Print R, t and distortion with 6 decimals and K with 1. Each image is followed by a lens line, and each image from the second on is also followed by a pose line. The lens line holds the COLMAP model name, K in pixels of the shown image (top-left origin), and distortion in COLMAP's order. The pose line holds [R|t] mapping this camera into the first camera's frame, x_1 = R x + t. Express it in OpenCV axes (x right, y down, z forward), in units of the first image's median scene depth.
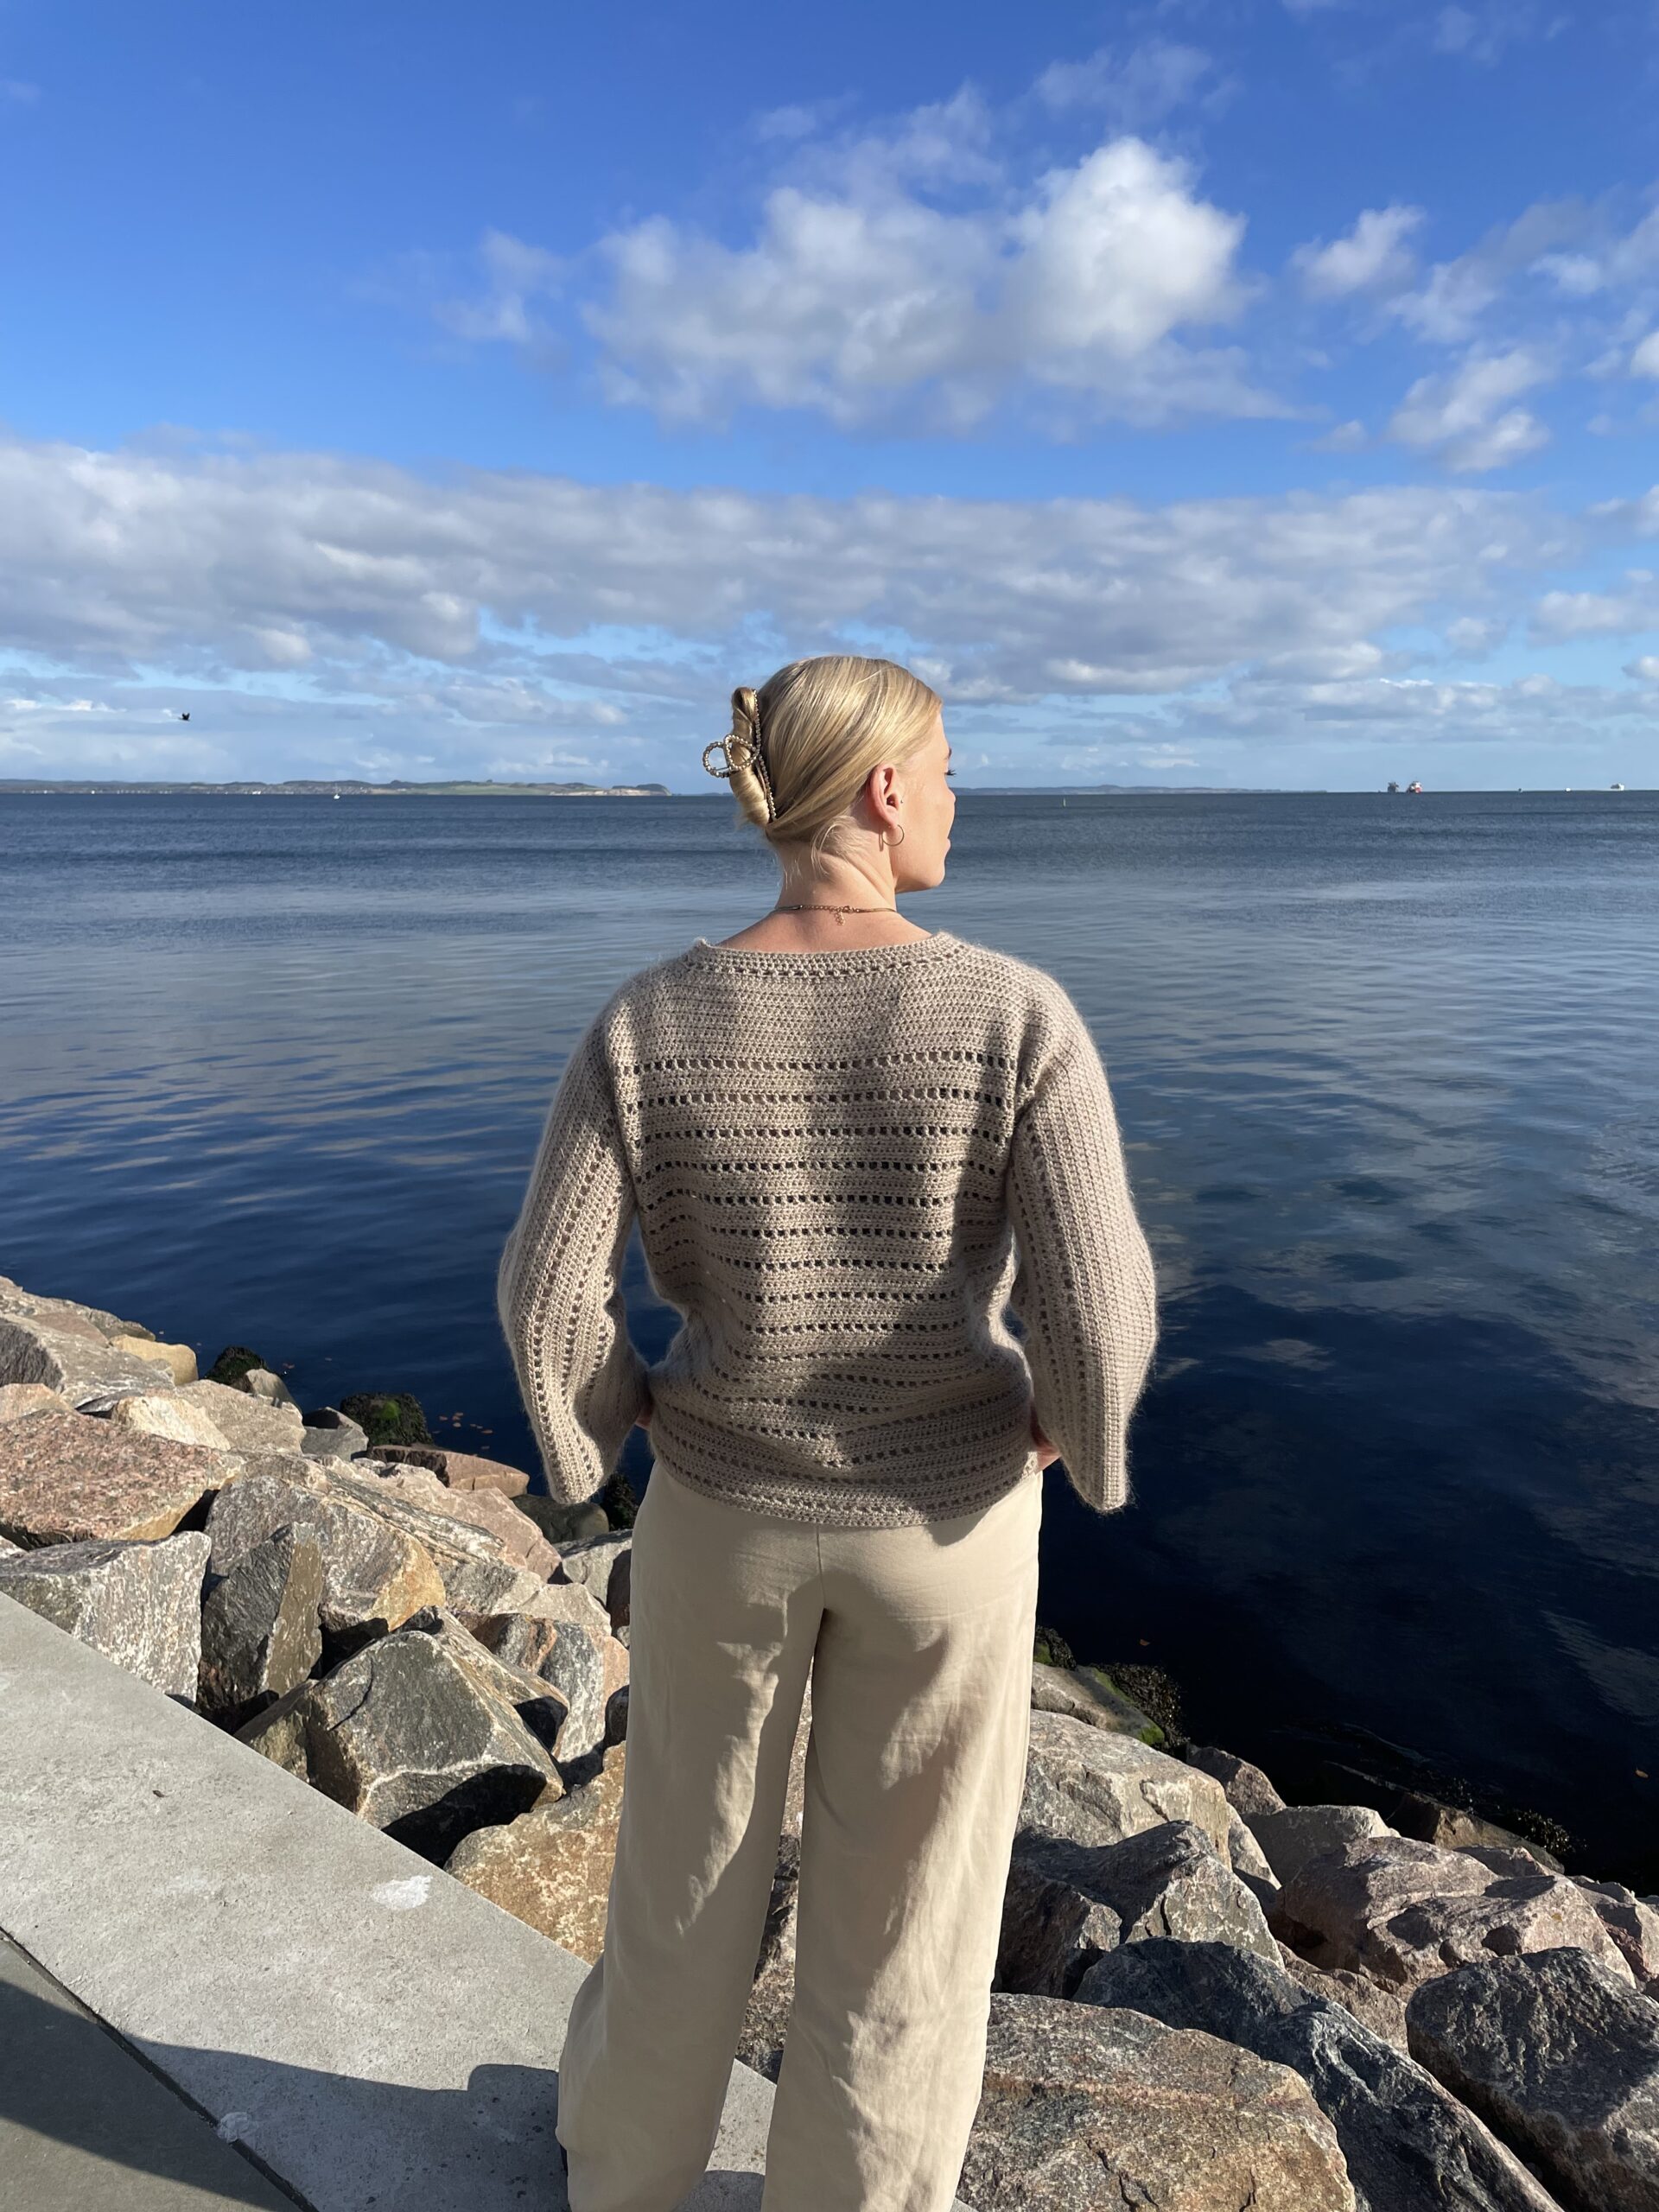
lens RADIAL K [[1675.5, 0, 823.4], [0, 1675.5, 1088.9], [0, 0, 1]] dist [0.056478, -0.069037]
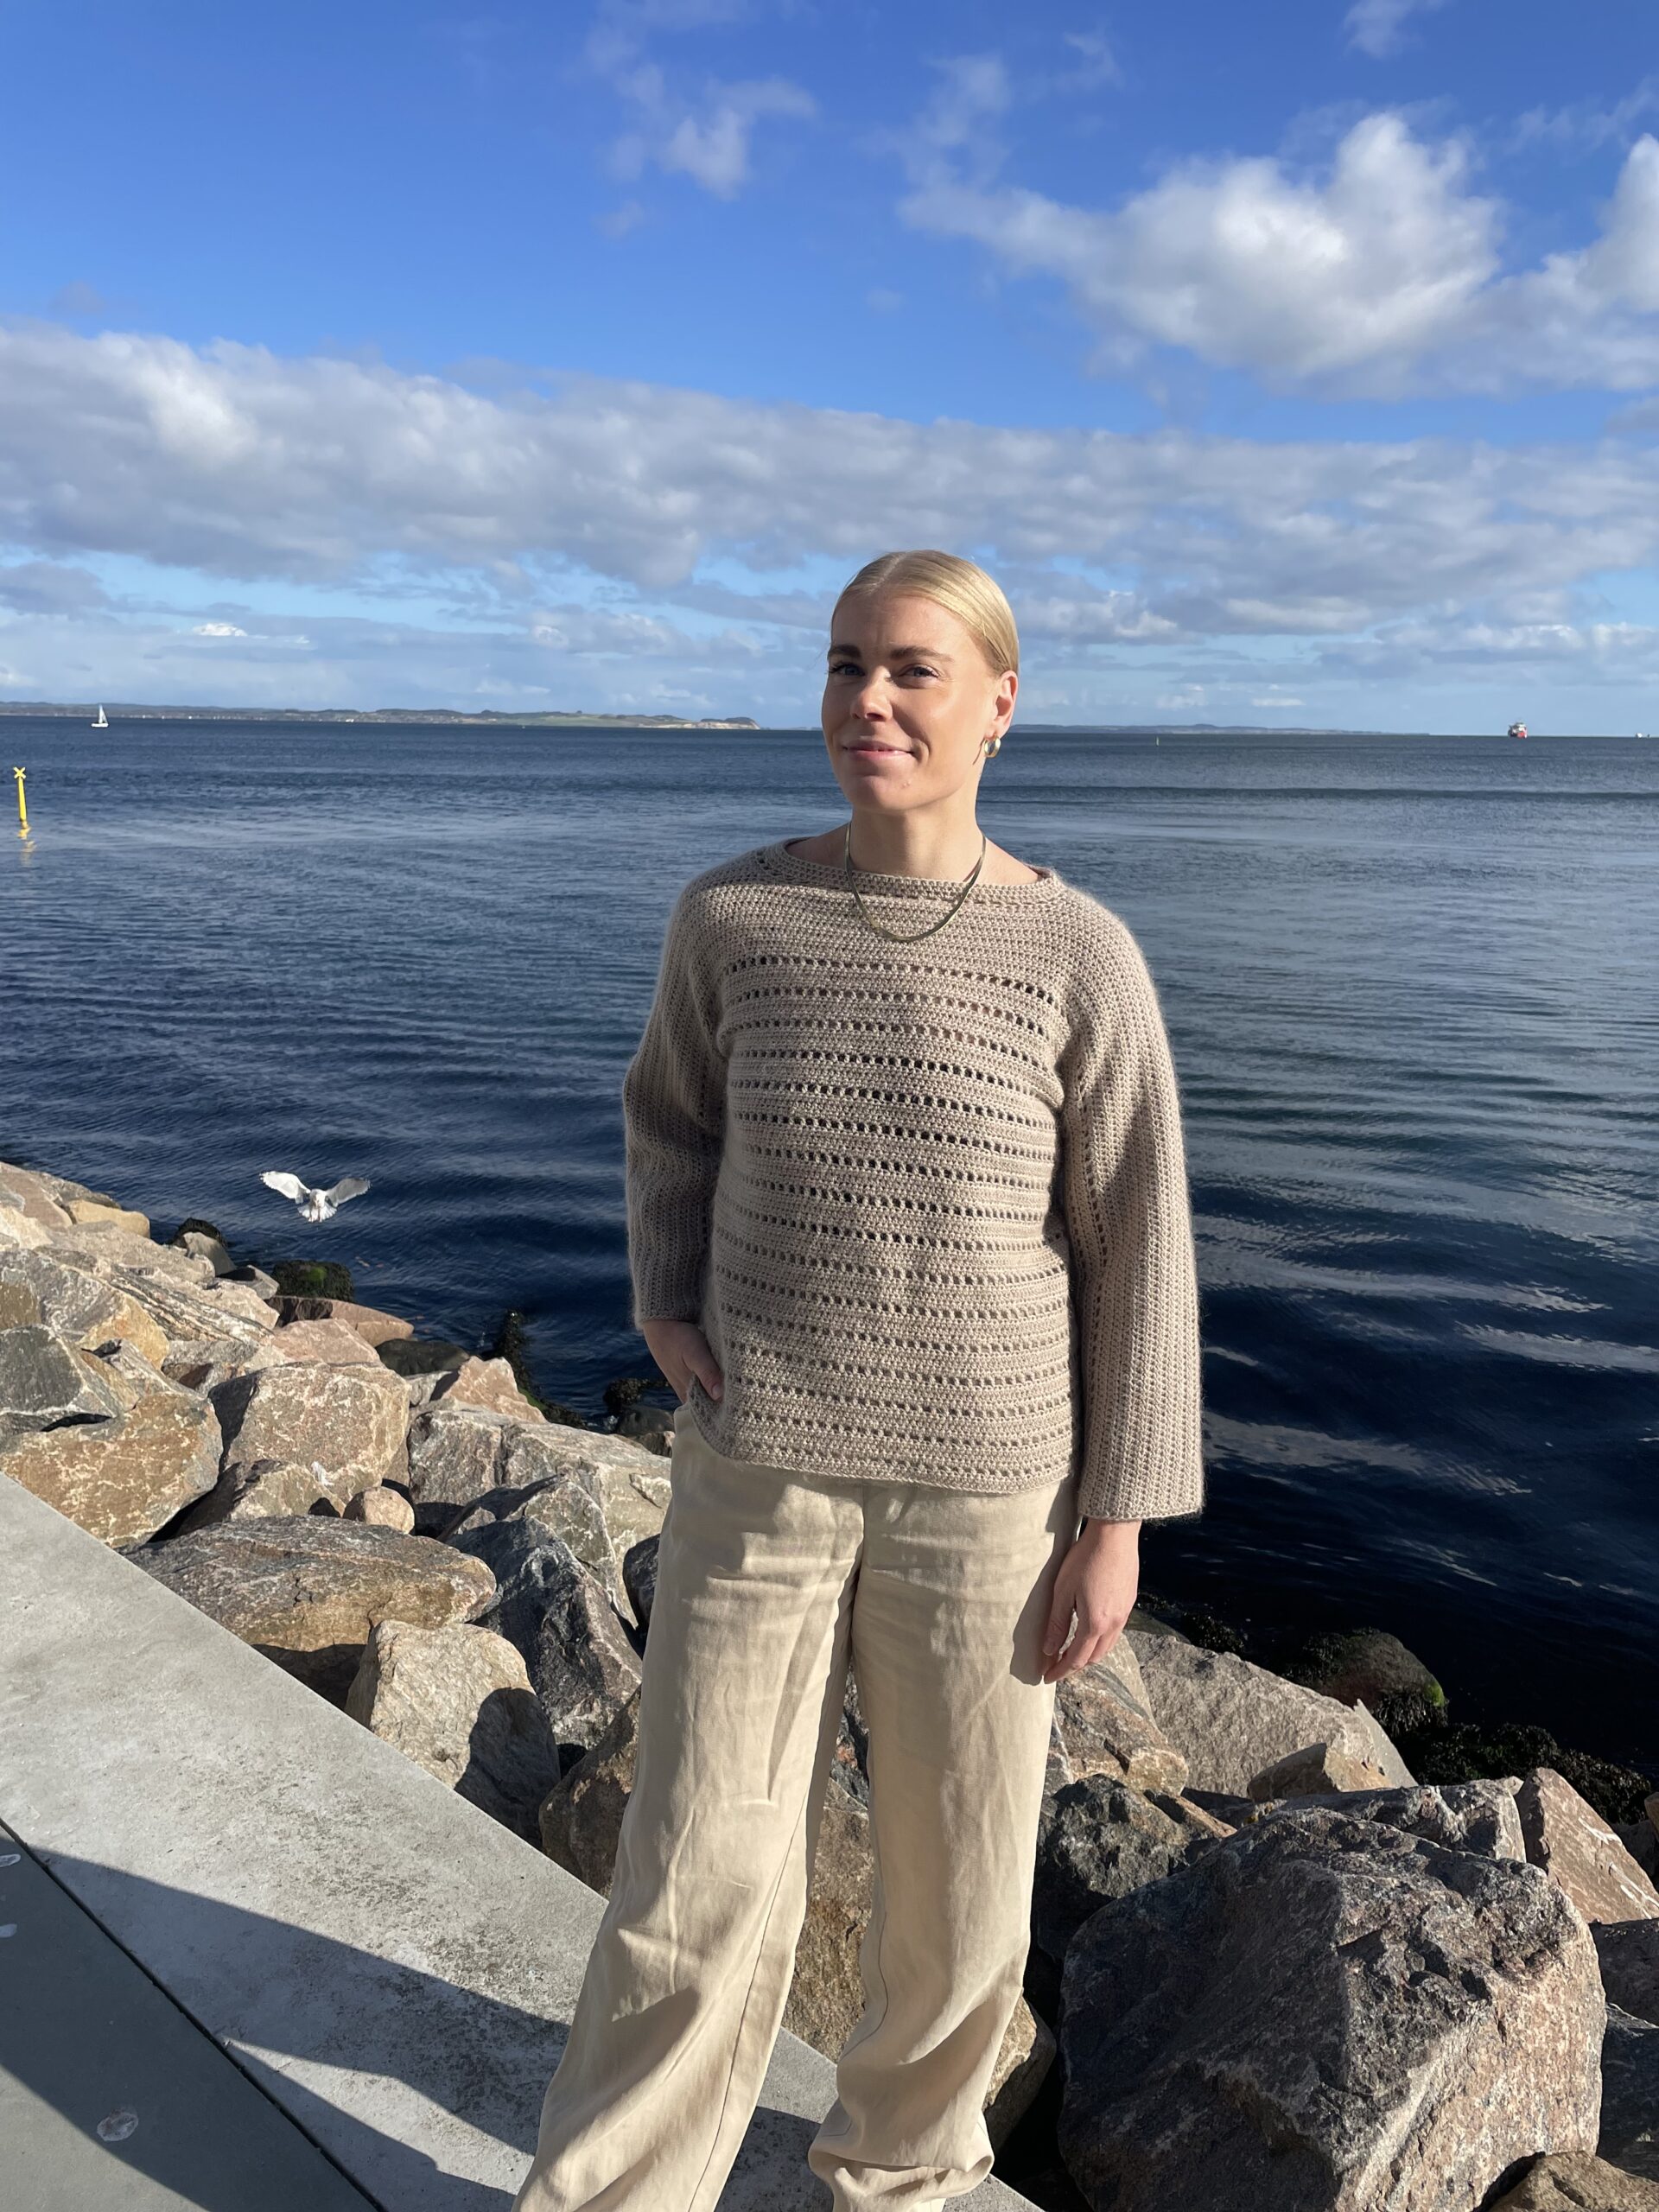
lens RADIAL K [[1675.5, 0, 846.4], [0, 1675.5, 1107.8], [0, 0, 1]] dist [0.056478, -0.069037]
pose [[0.999013, 0.022925, -0.038037, 0.603427], [-0.021094, 0.998631, 0.047861, 0.089187], [0.039082, -0.047011, 0.998130, -0.435616]]
